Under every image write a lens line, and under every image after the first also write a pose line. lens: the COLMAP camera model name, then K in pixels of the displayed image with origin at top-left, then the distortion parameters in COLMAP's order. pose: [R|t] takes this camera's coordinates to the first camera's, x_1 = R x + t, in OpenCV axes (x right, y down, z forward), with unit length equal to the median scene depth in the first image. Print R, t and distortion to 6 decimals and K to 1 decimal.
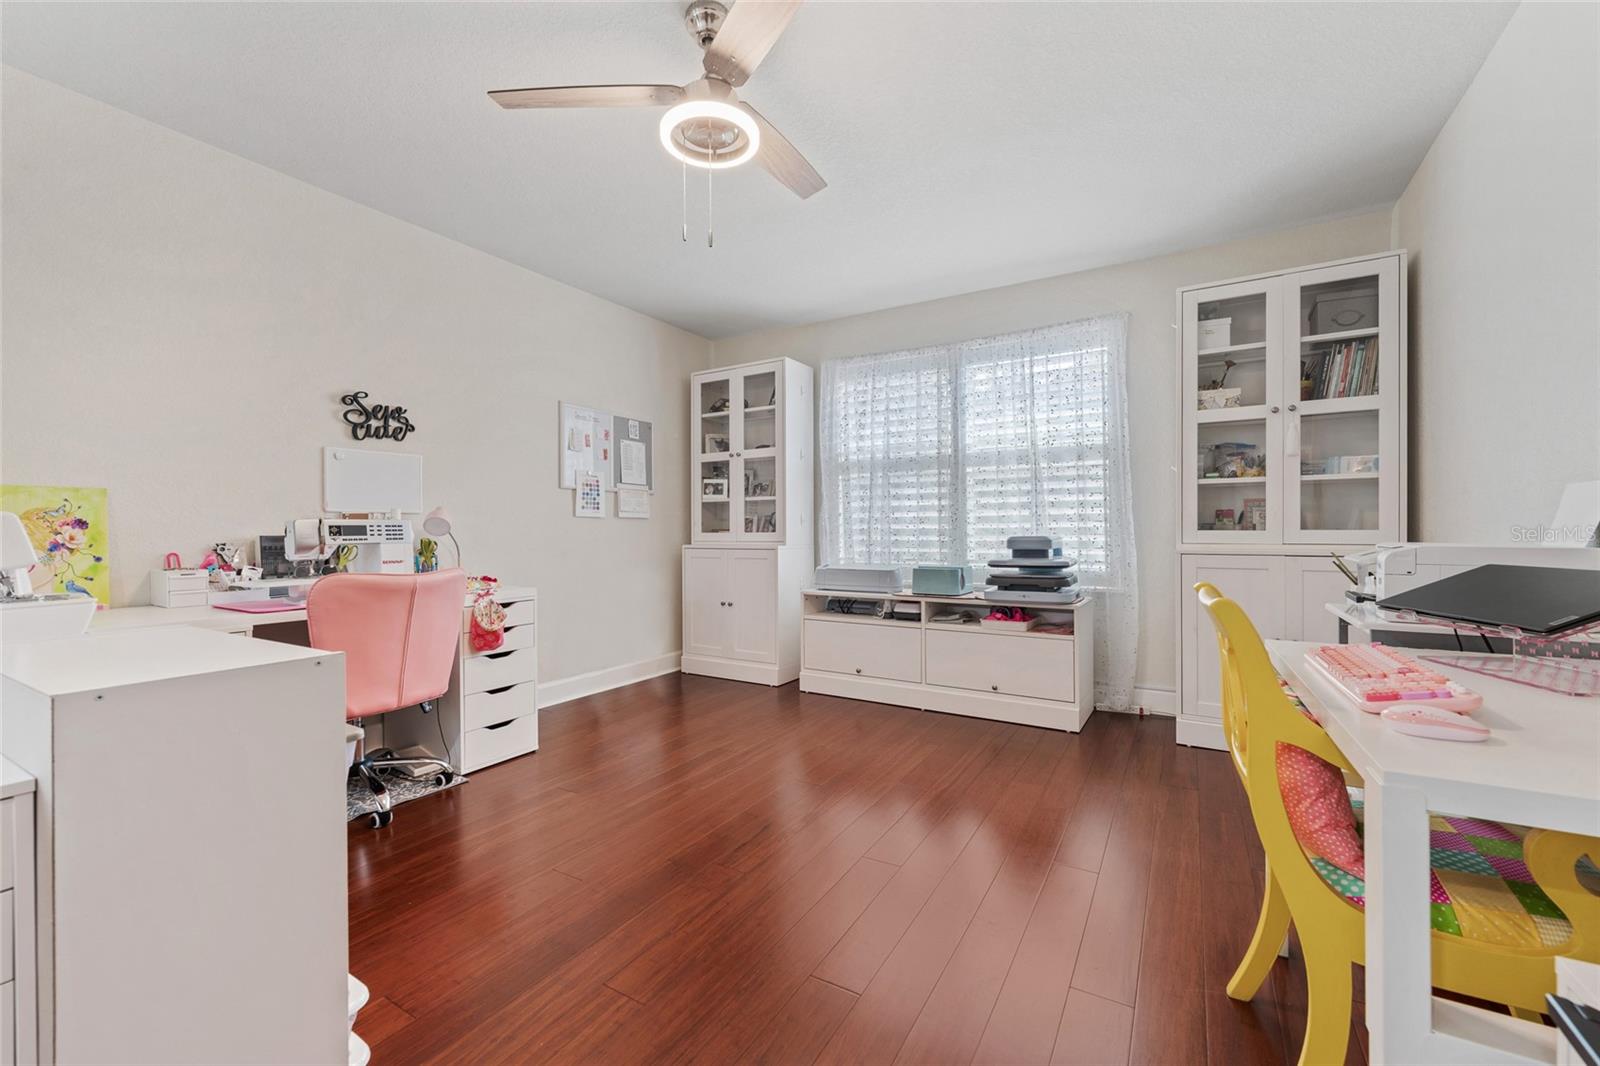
lens RADIAL K [[650.0, 0, 798.8], [0, 650.0, 532.8], [0, 0, 1]] dist [0.001243, -0.000251]
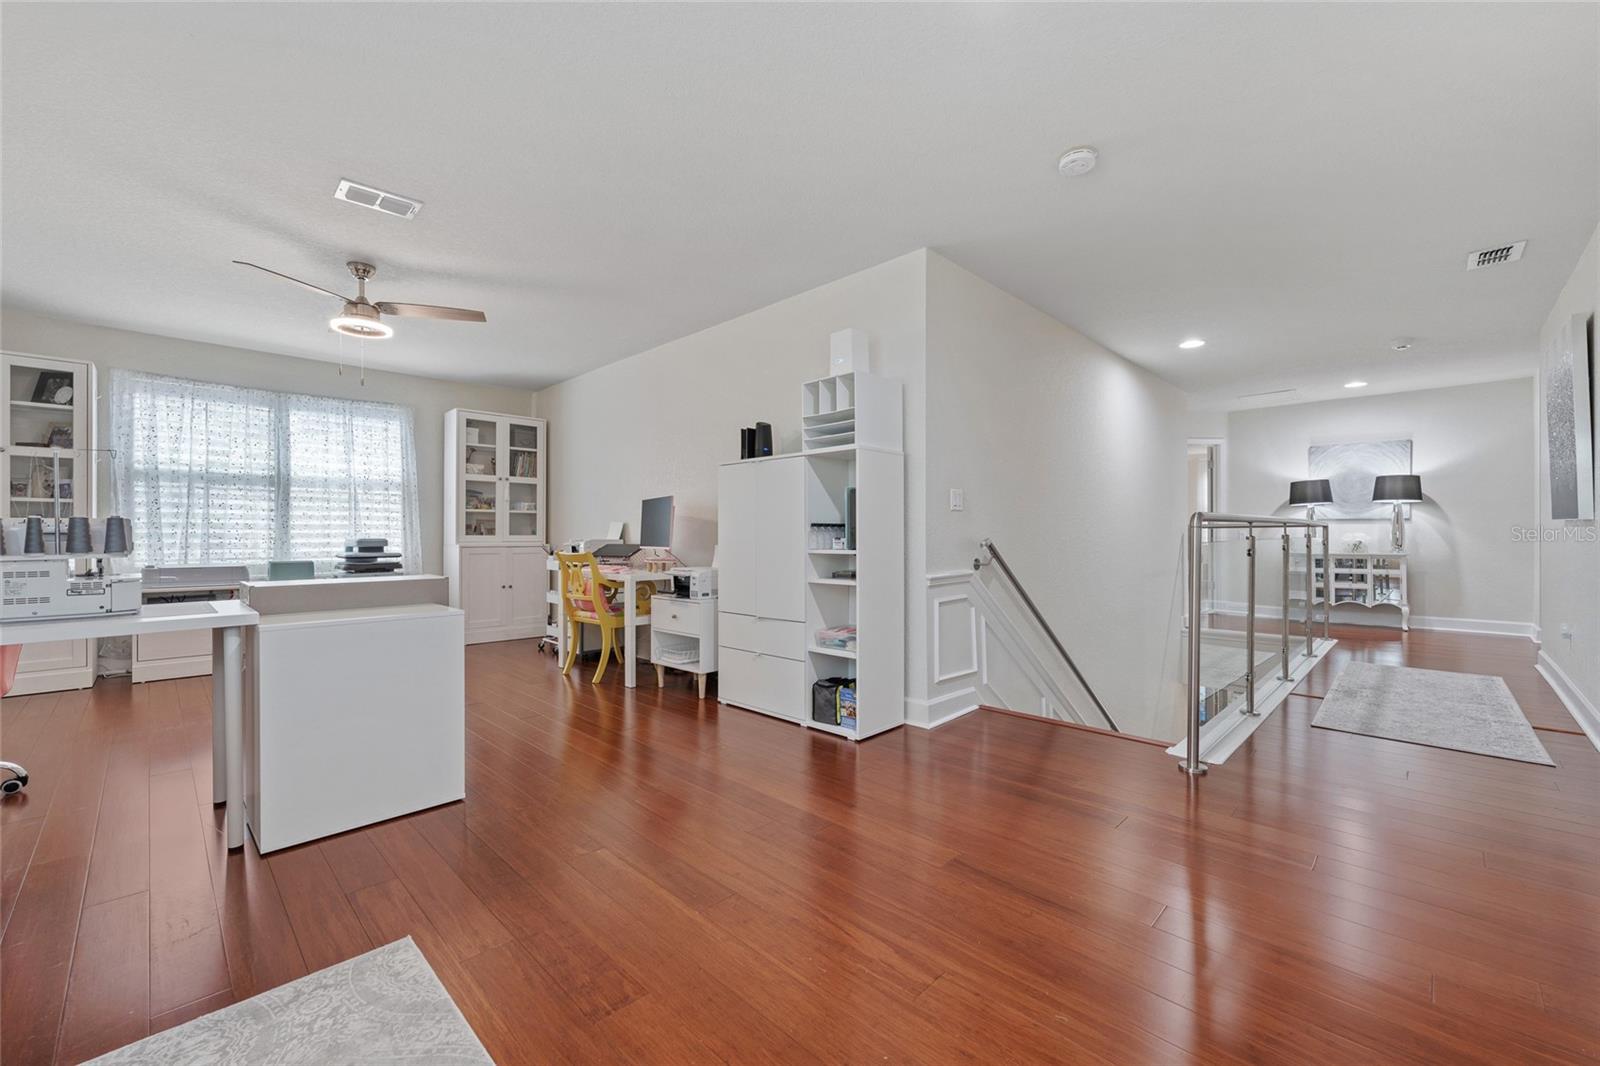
lens RADIAL K [[650.0, 0, 797.5], [0, 650.0, 535.1], [0, 0, 1]] dist [0.001243, -0.000251]
pose [[0.239596, 0.001218, 0.970872, -0.886923], [-0.002758, 0.999996, -0.000574, -0.004917], [-0.970869, -0.002540, 0.239598, -0.366840]]
